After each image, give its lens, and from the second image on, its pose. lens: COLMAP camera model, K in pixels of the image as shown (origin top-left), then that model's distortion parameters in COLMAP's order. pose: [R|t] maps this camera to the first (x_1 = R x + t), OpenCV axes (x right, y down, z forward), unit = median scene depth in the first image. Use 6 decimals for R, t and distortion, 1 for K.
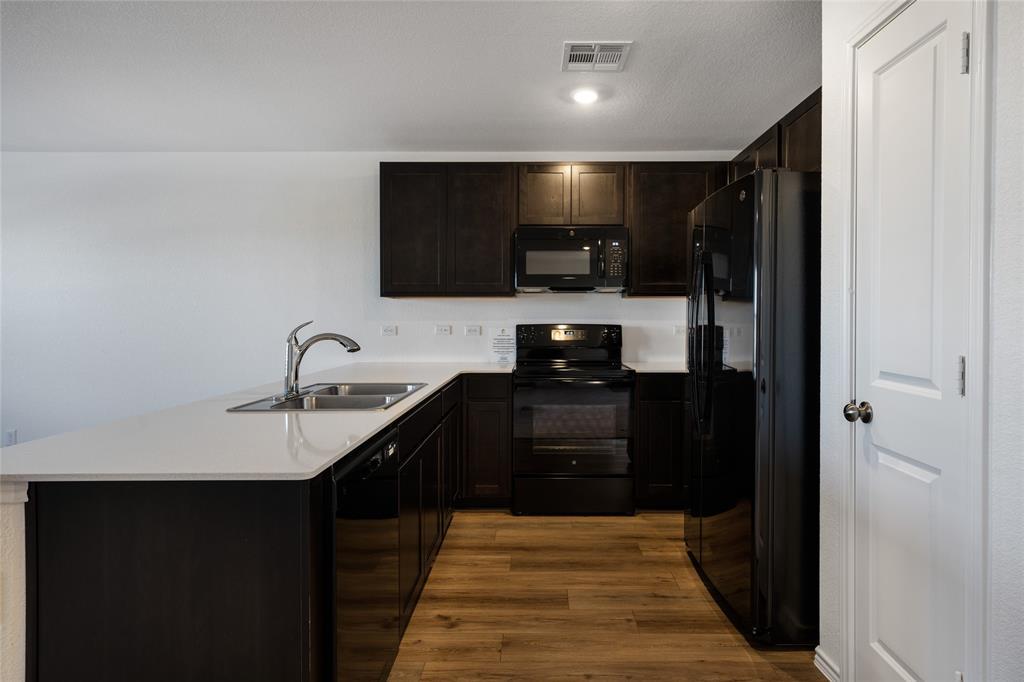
lens RADIAL K [[550.5, 0, 517.7], [0, 550.5, 335.2], [0, 0, 1]] dist [0.003870, 0.000439]
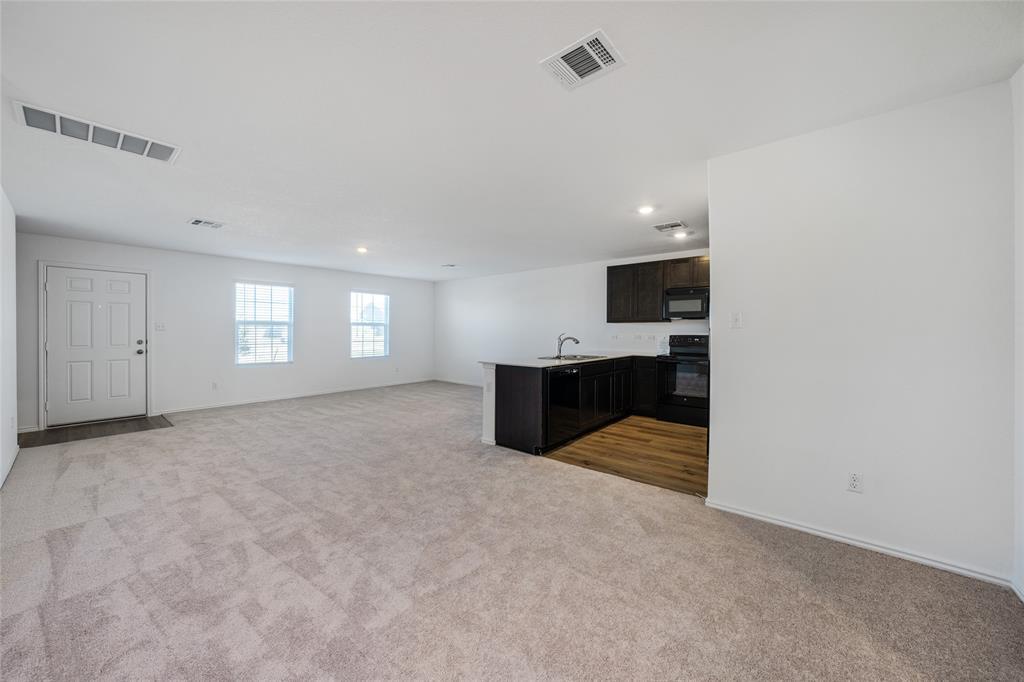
lens RADIAL K [[385.9, 0, 510.6], [0, 385.9, 332.8], [0, 0, 1]] dist [0.003801, 0.000309]
pose [[0.776278, 0.003498, -0.630381, 0.481577], [-0.020879, 0.999579, -0.020164, 0.014725], [0.630045, 0.028815, 0.776024, -0.555772]]
